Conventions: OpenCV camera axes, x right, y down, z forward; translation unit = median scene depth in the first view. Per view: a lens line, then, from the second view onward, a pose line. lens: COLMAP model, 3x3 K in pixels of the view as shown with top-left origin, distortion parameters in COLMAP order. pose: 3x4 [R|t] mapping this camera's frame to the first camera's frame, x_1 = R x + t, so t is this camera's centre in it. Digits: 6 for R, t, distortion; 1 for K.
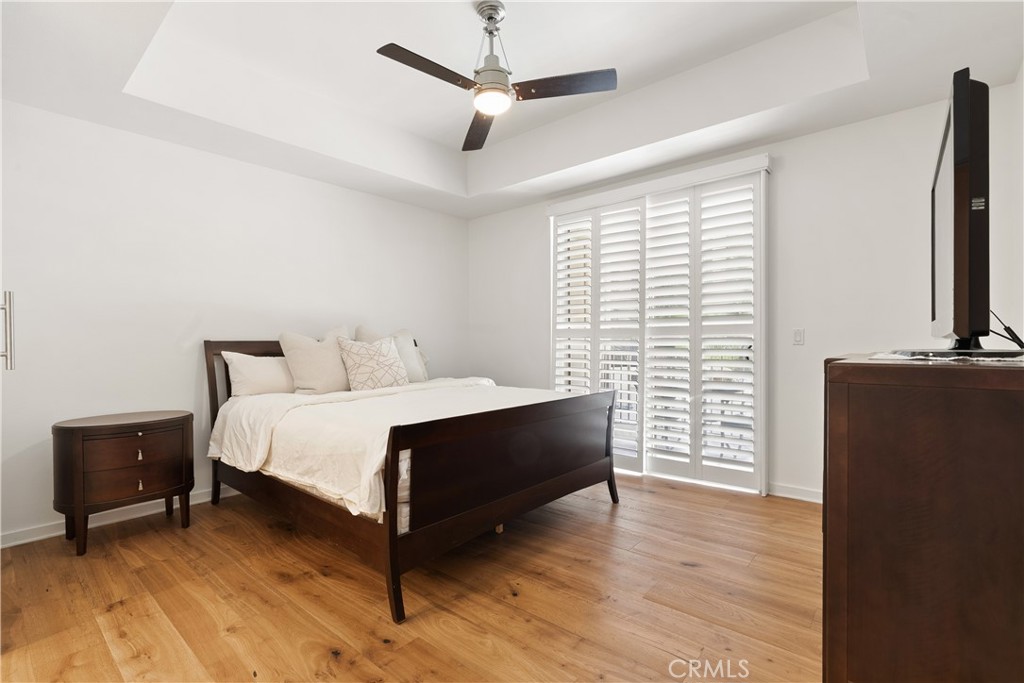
lens RADIAL K [[467.1, 0, 511.3], [0, 467.1, 343.0], [0, 0, 1]] dist [-0.006775, 0.001927]
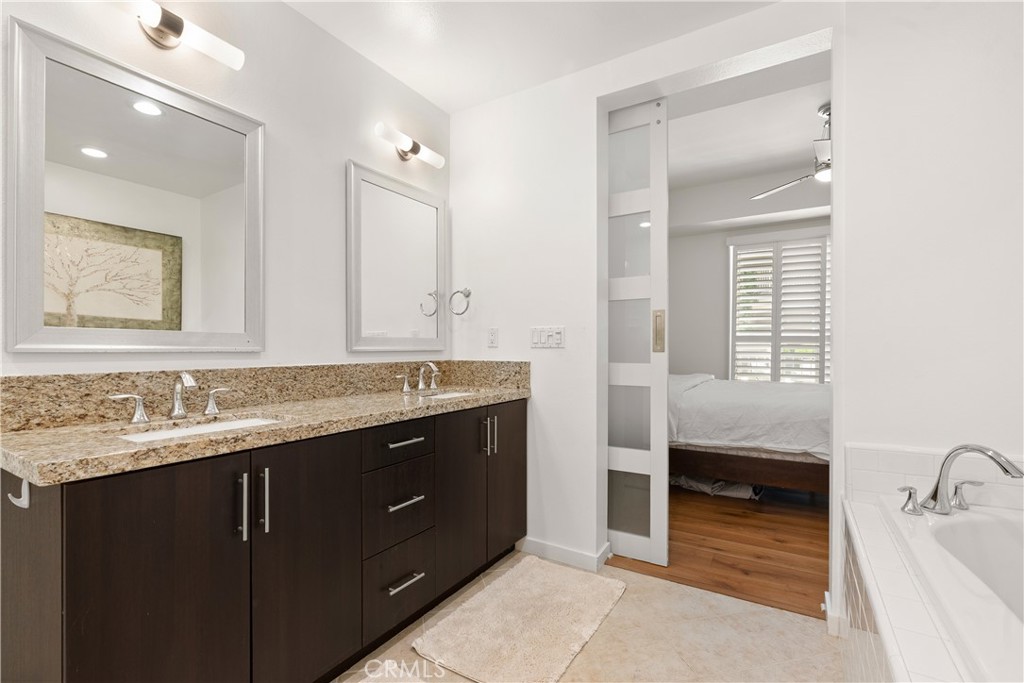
lens RADIAL K [[467.1, 0, 512.2], [0, 467.1, 347.6], [0, 0, 1]] dist [-0.006775, 0.001927]
pose [[0.986197, 0.000935, 0.165572, -0.755603], [-0.001583, 0.999992, 0.003778, -0.002287], [-0.165567, -0.003987, 0.986191, -0.146007]]
